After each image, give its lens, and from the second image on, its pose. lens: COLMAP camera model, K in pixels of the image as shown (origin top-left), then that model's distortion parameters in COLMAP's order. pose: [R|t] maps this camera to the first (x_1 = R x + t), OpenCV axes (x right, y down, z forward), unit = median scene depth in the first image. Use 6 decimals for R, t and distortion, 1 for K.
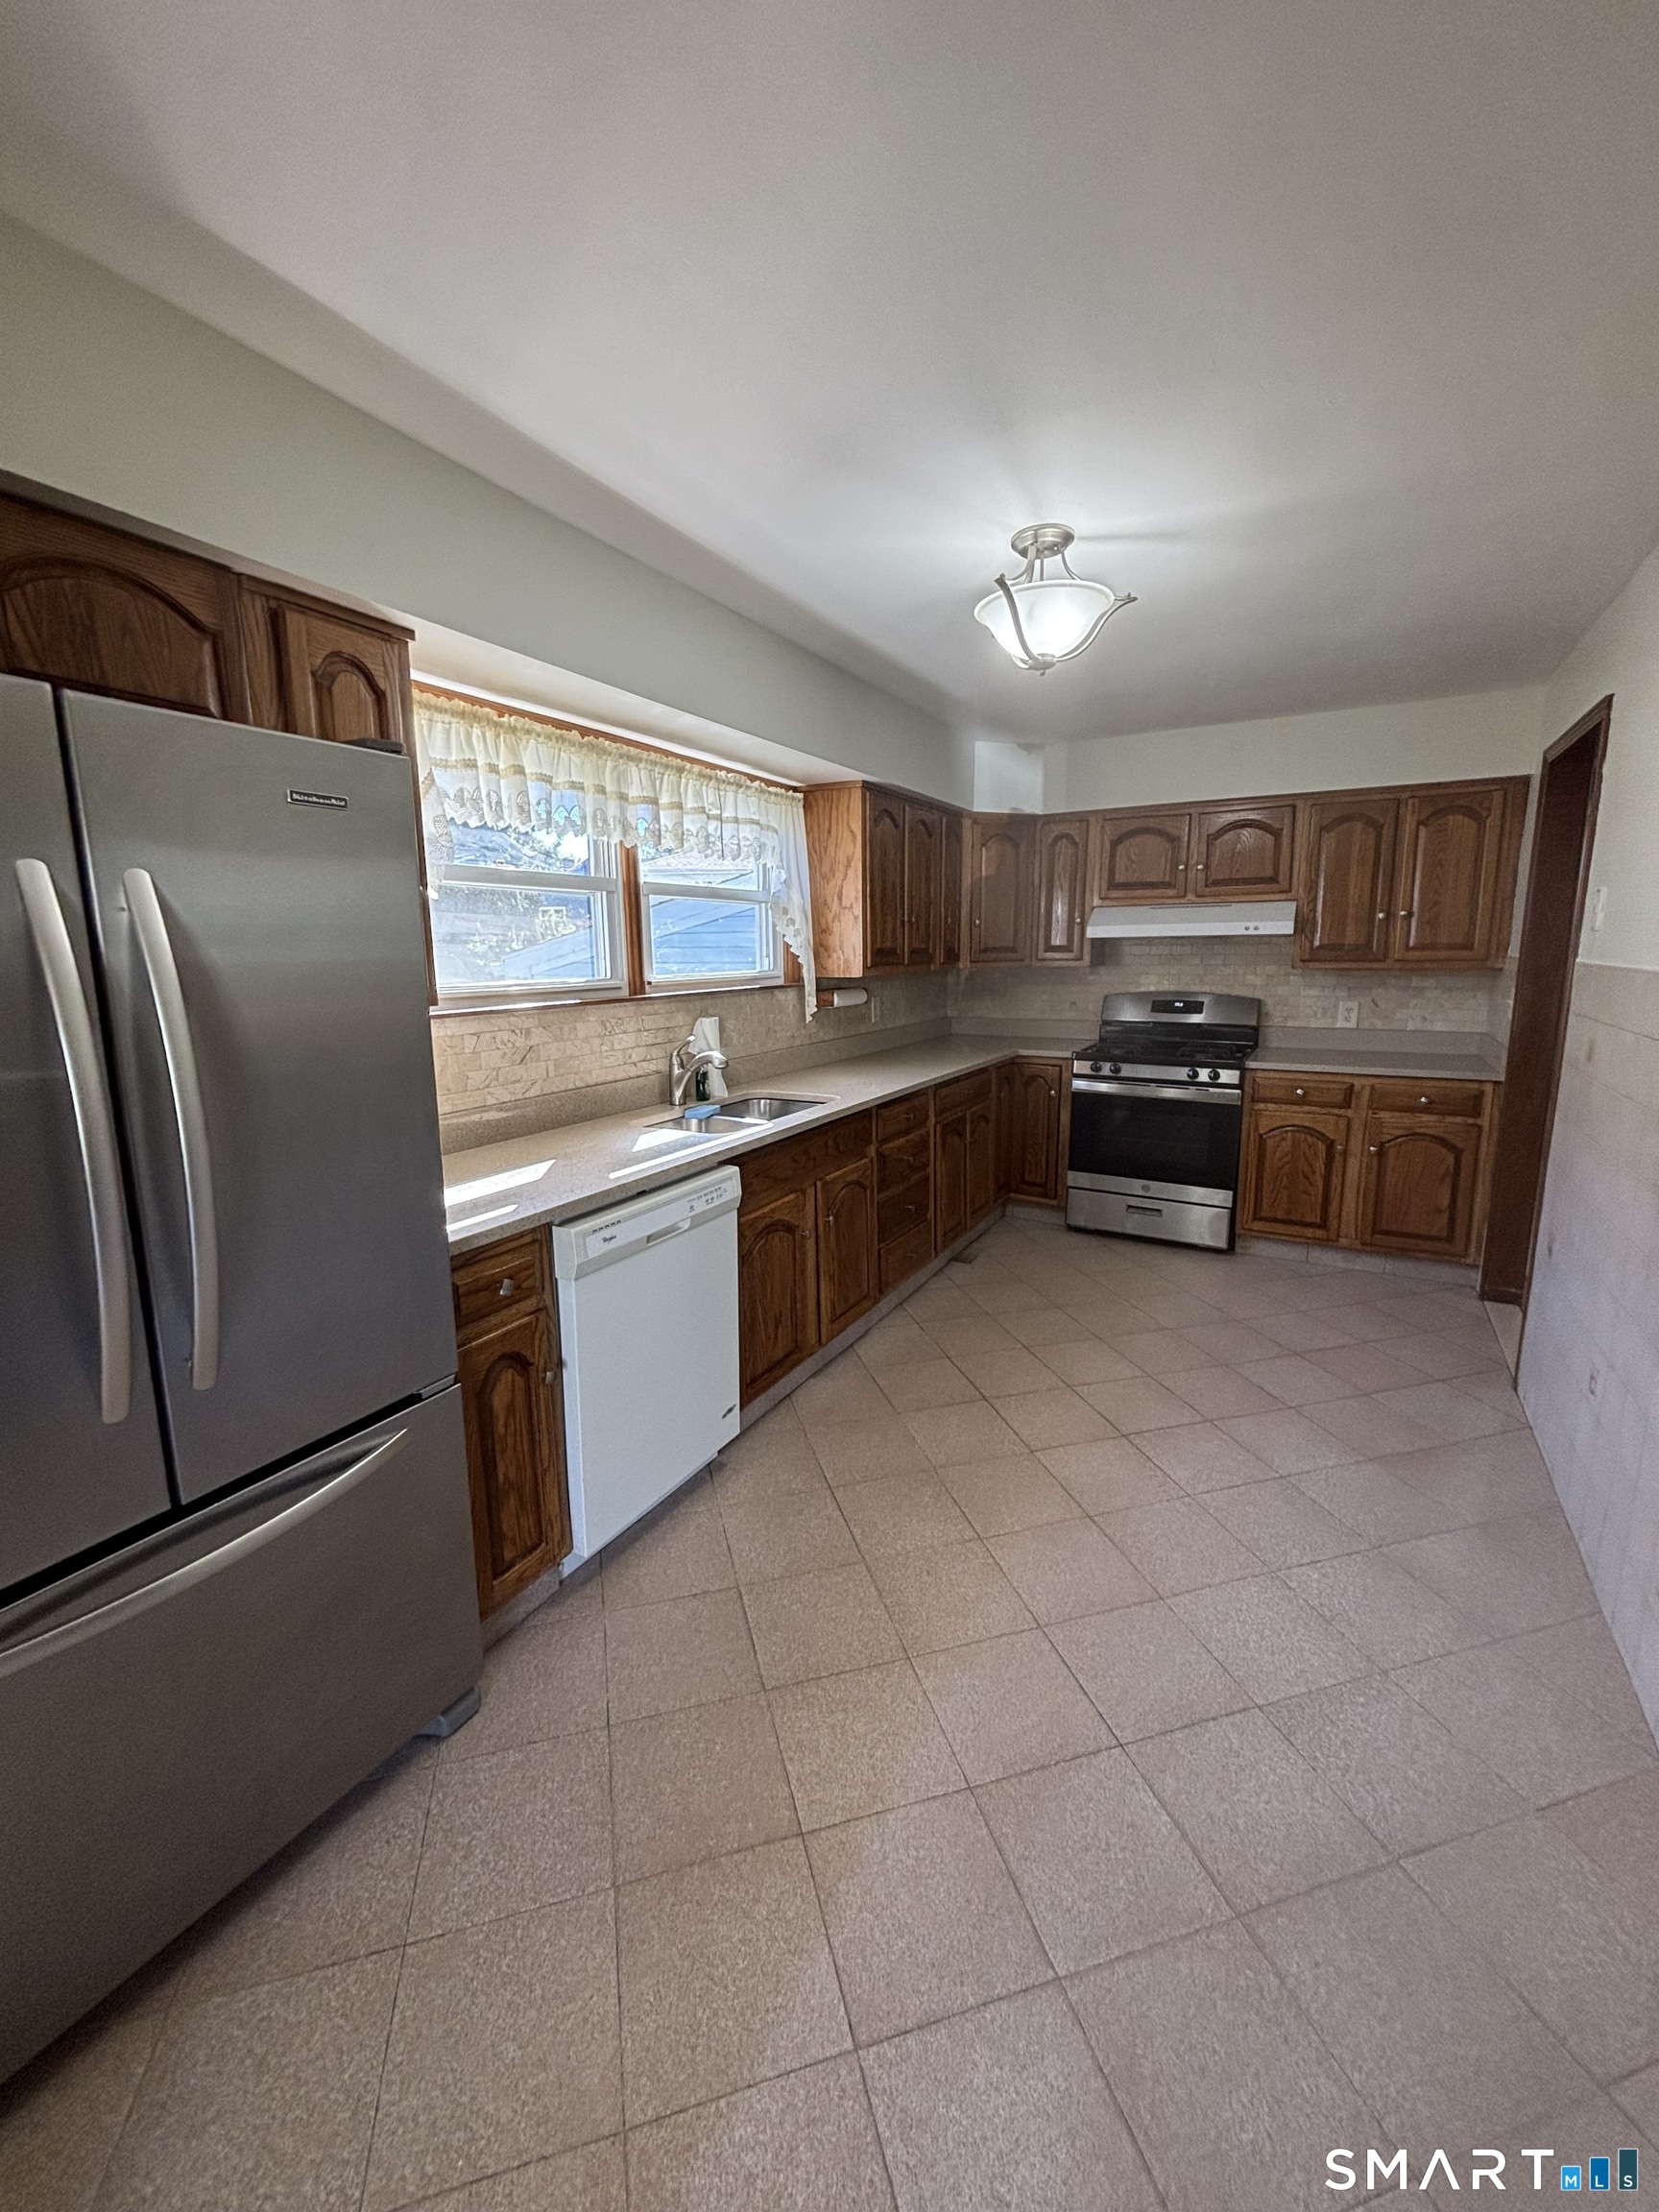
lens RADIAL K [[889.3, 0, 823.7], [0, 889.3, 1105.0], [0, 0, 1]] dist [0.000512, 0.000363]
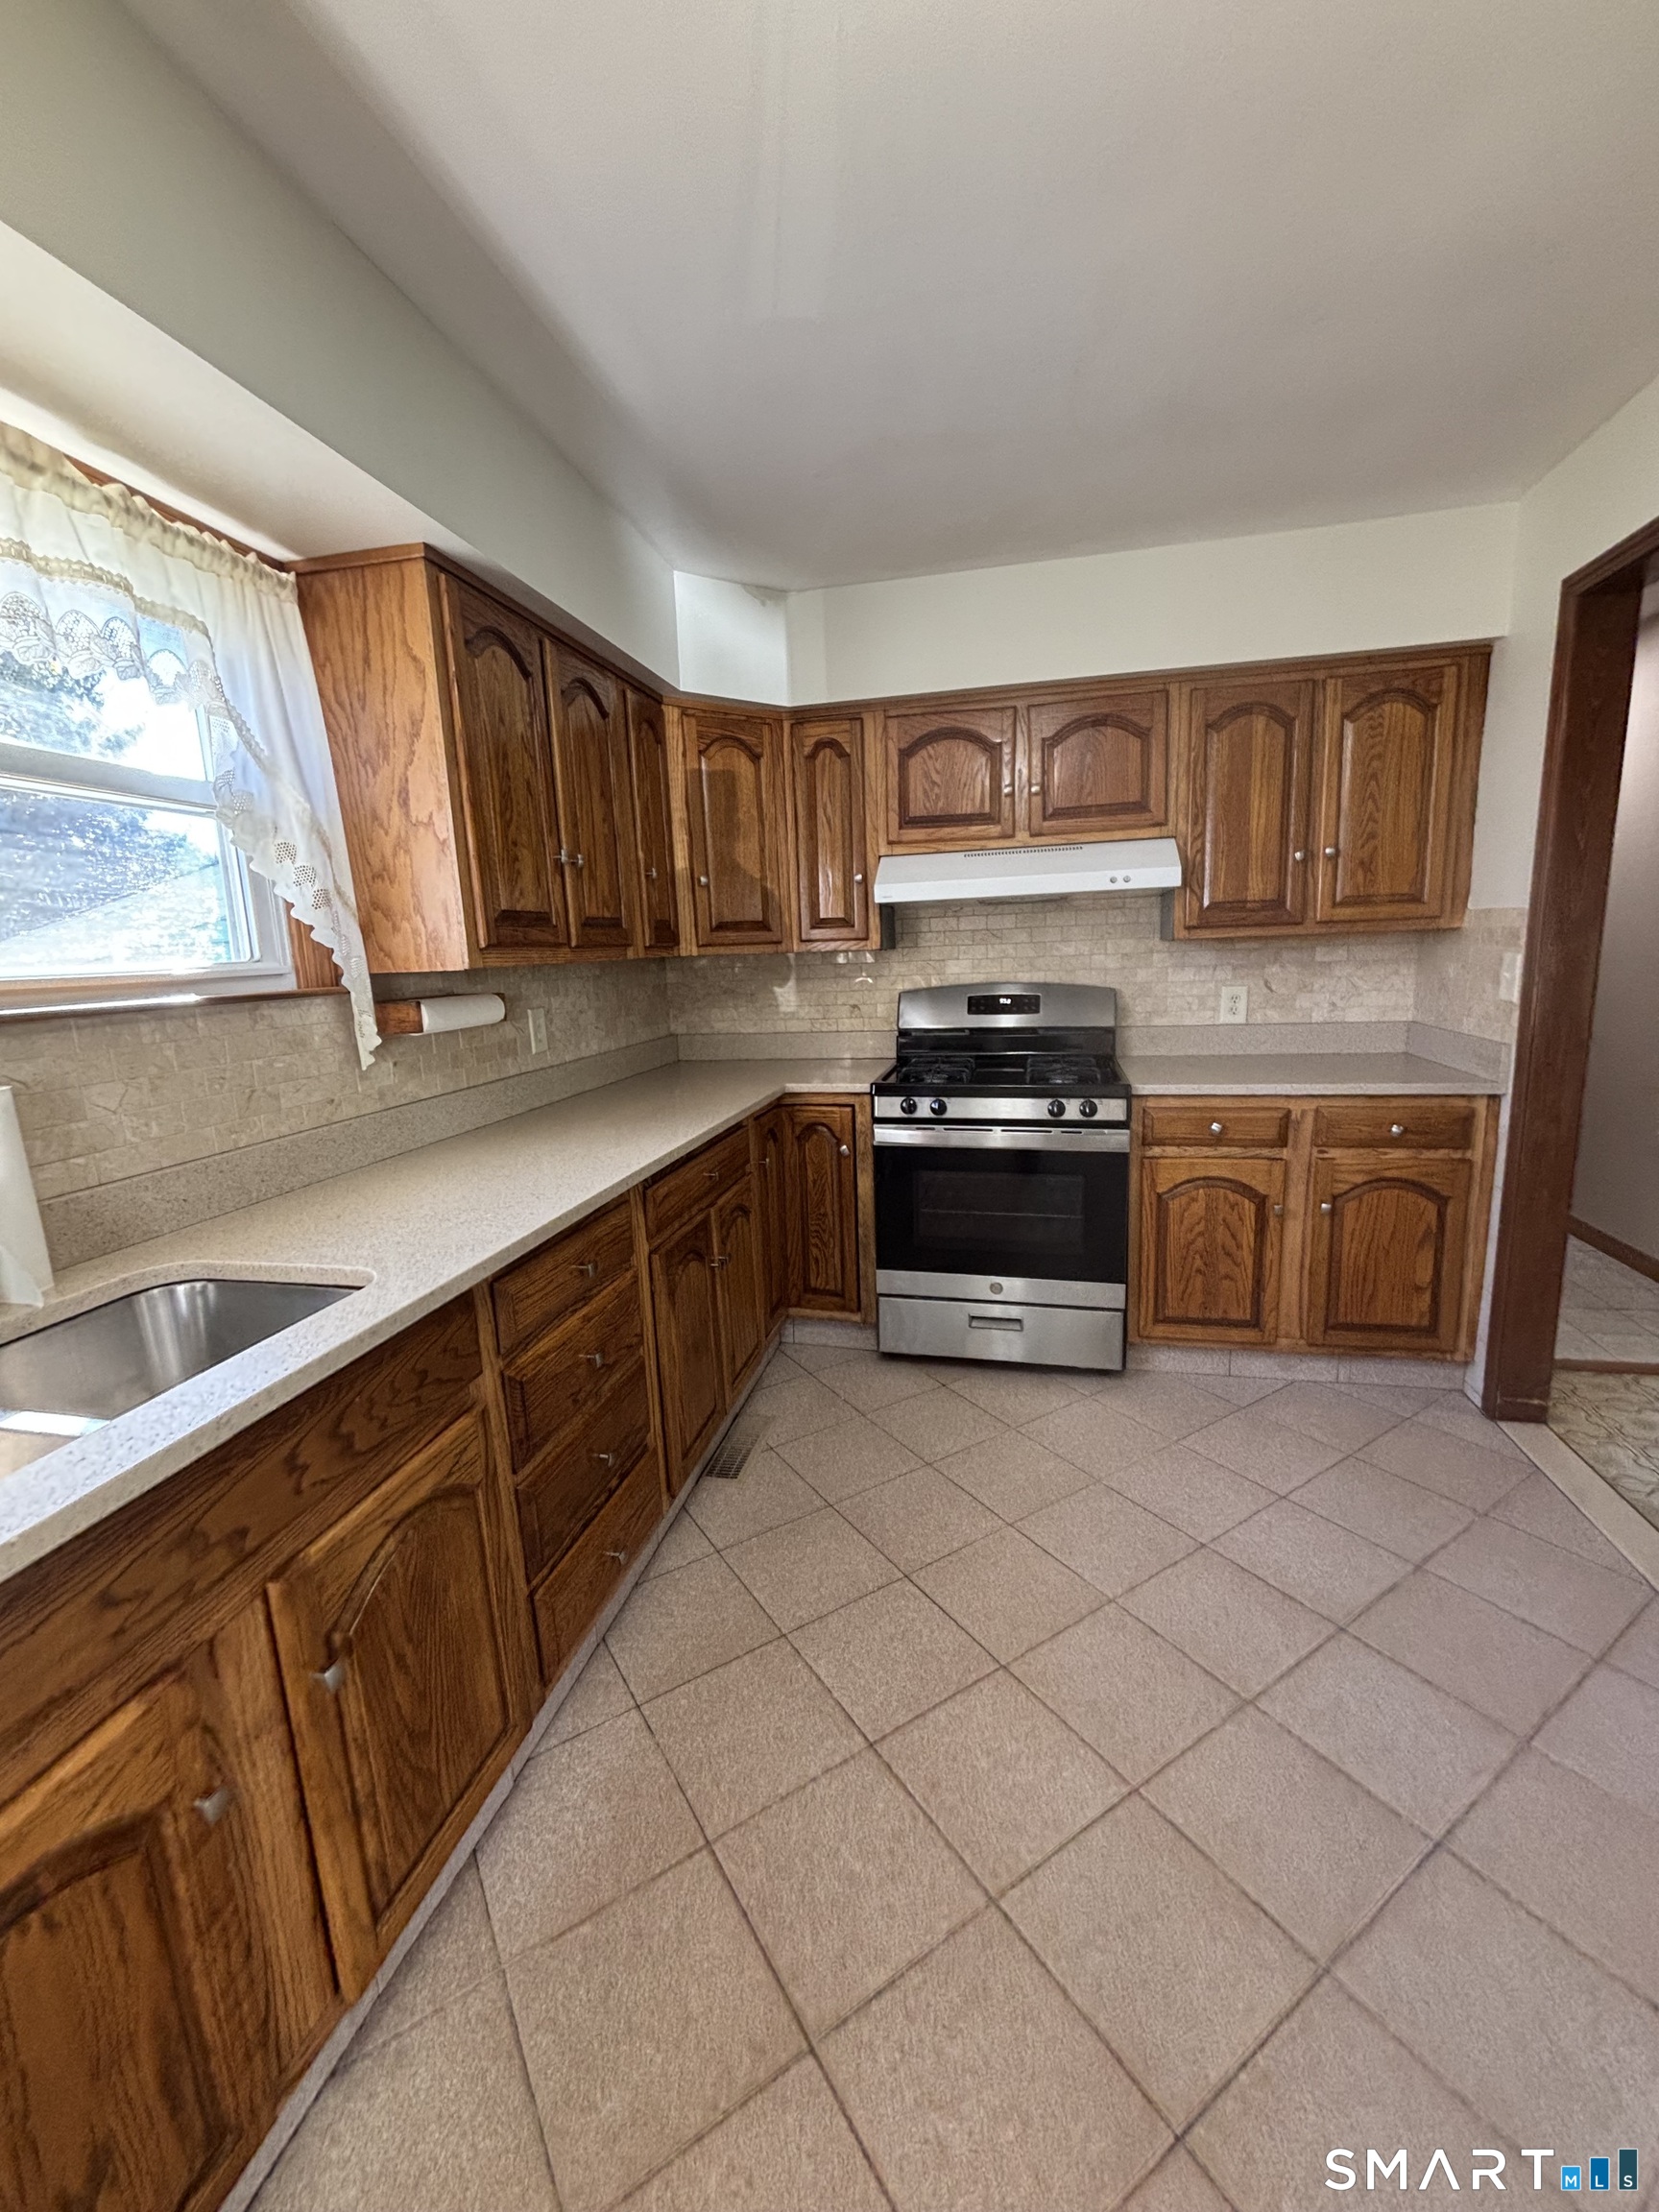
lens RADIAL K [[882.6, 0, 835.1], [0, 882.6, 1107.5], [0, 0, 1]] dist [0.020209, -0.029110]
pose [[0.953114, -0.076802, 0.292704, 0.082489], [0.077807, 0.996935, 0.008227, -0.056150], [-0.292439, 0.014933, 0.956168, 0.467184]]
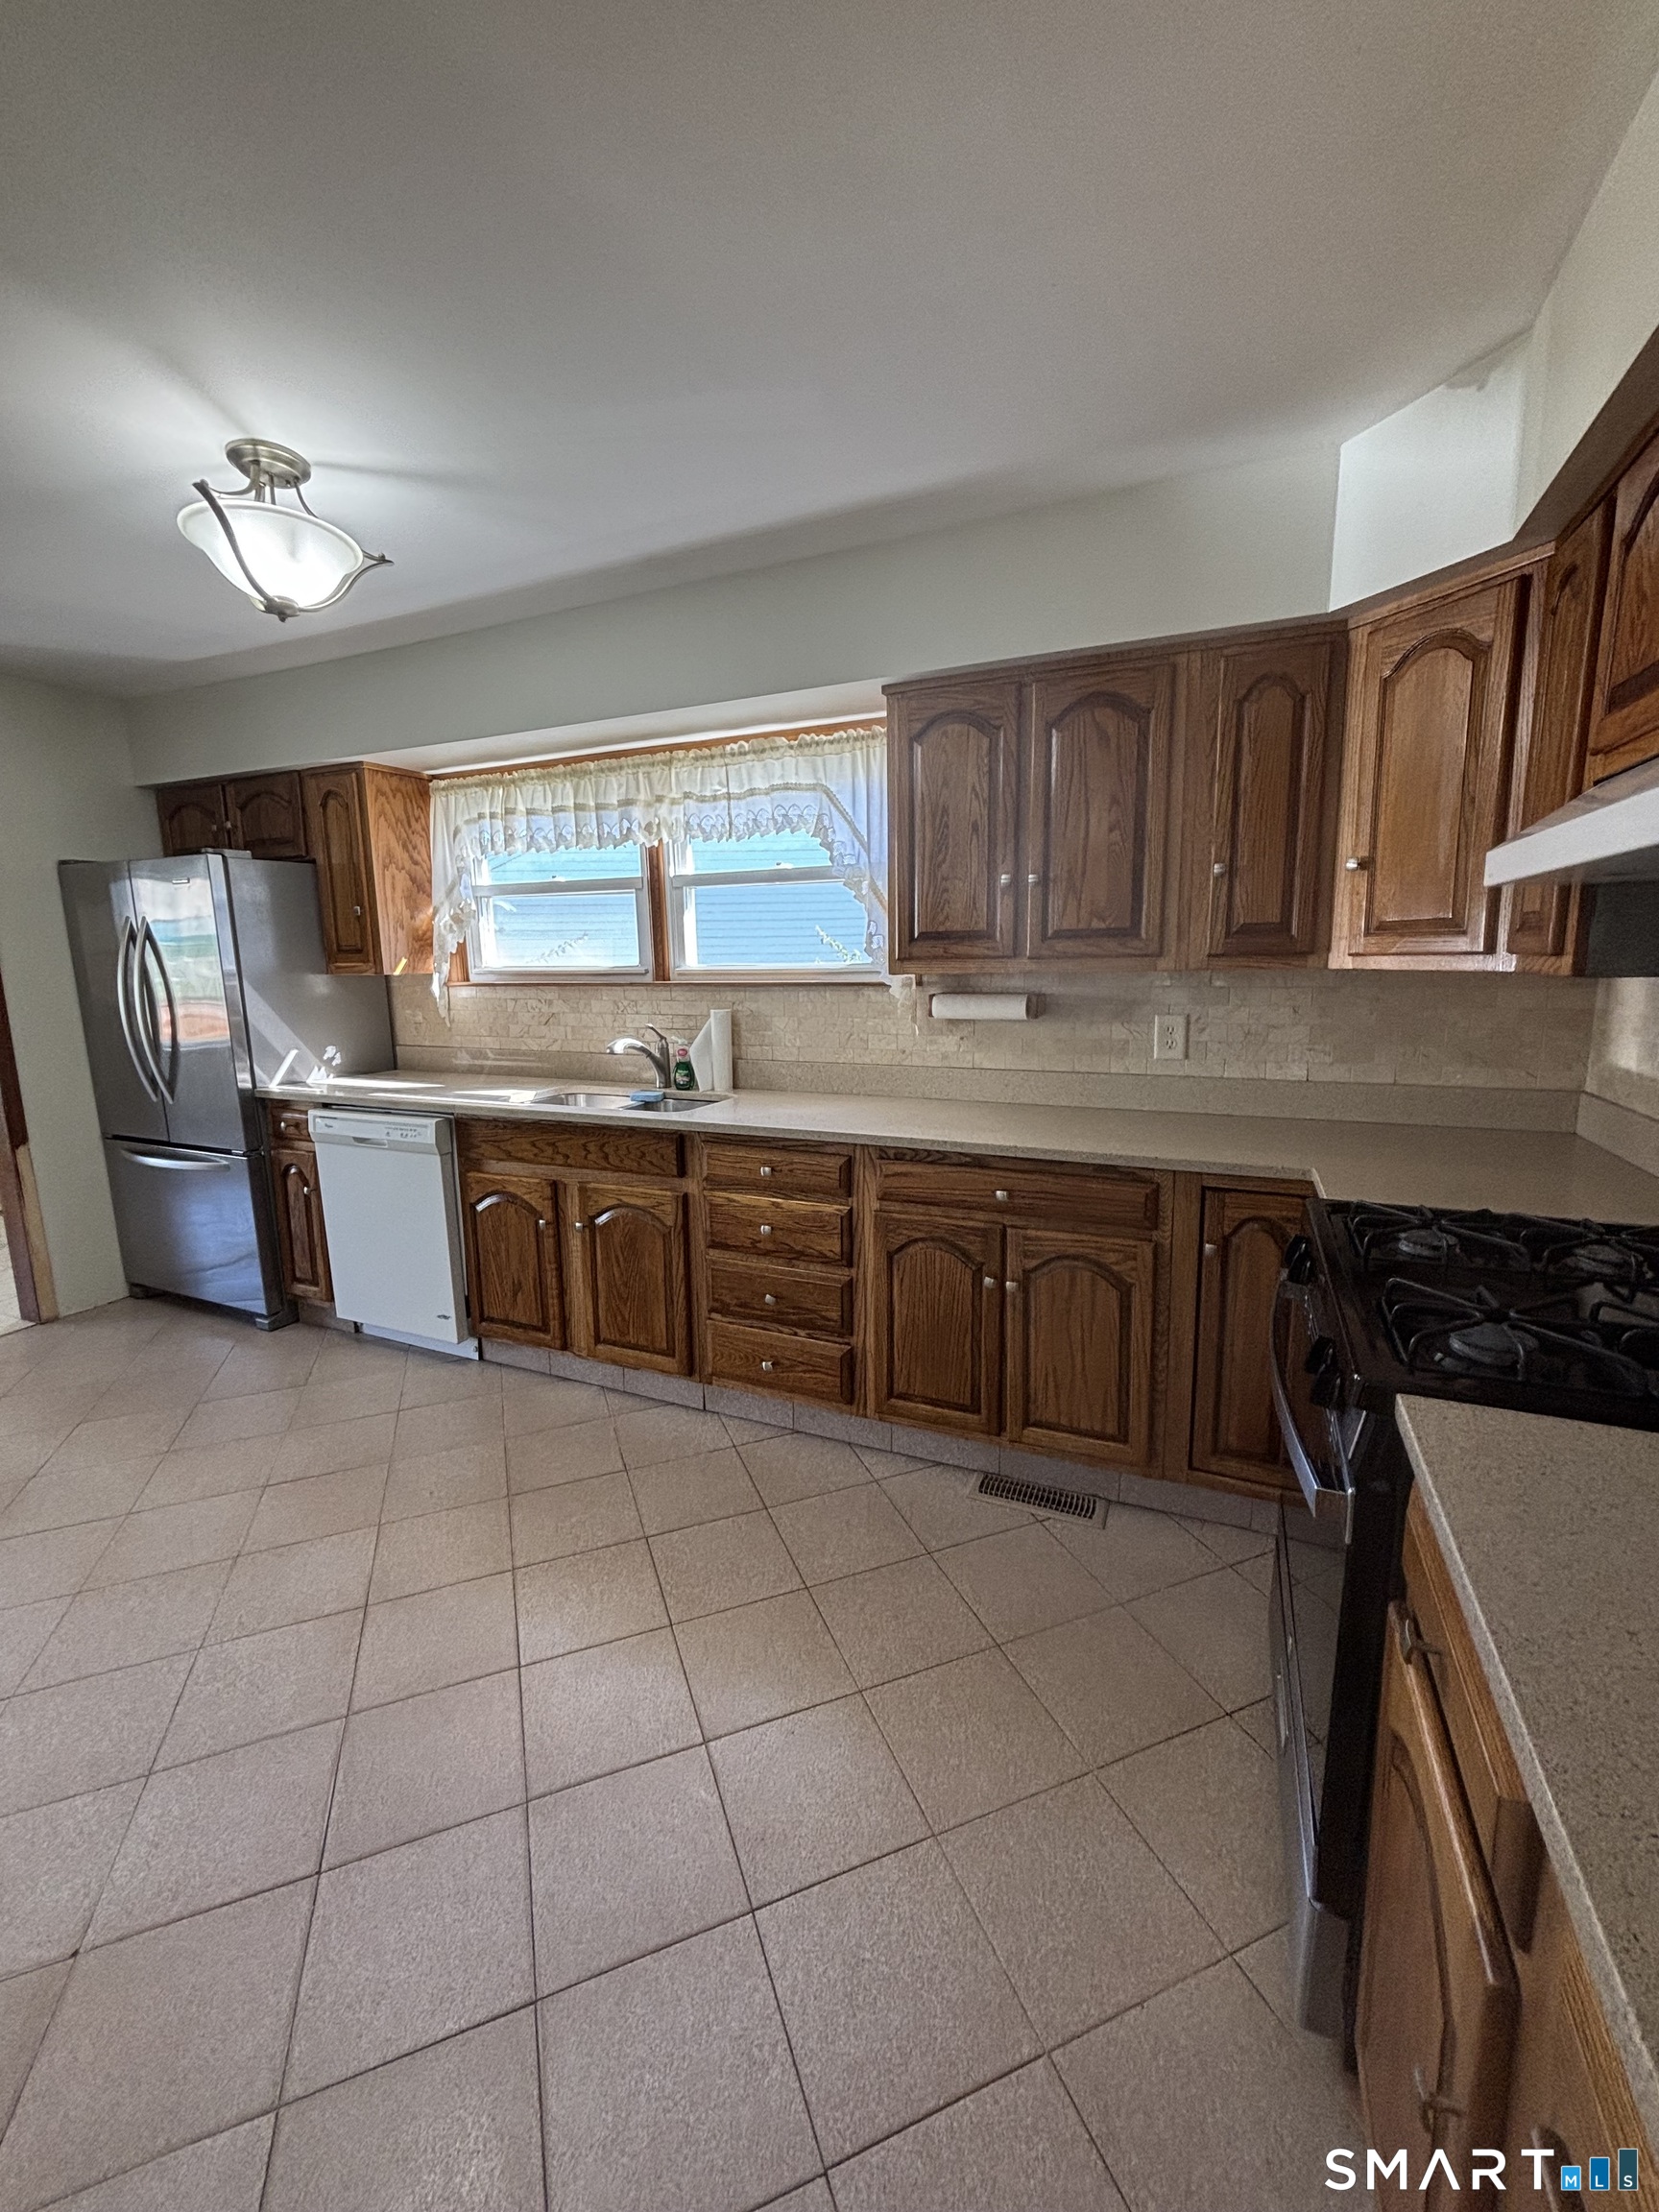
lens RADIAL K [[889.3, 0, 823.7], [0, 889.3, 1105.0], [0, 0, 1]] dist [0.000512, 0.000363]
pose [[0.099774, 0.171691, -0.980085, 0.699497], [-0.164983, 0.974220, 0.153868, -0.137327], [0.981237, 0.146346, 0.125528, 0.840759]]
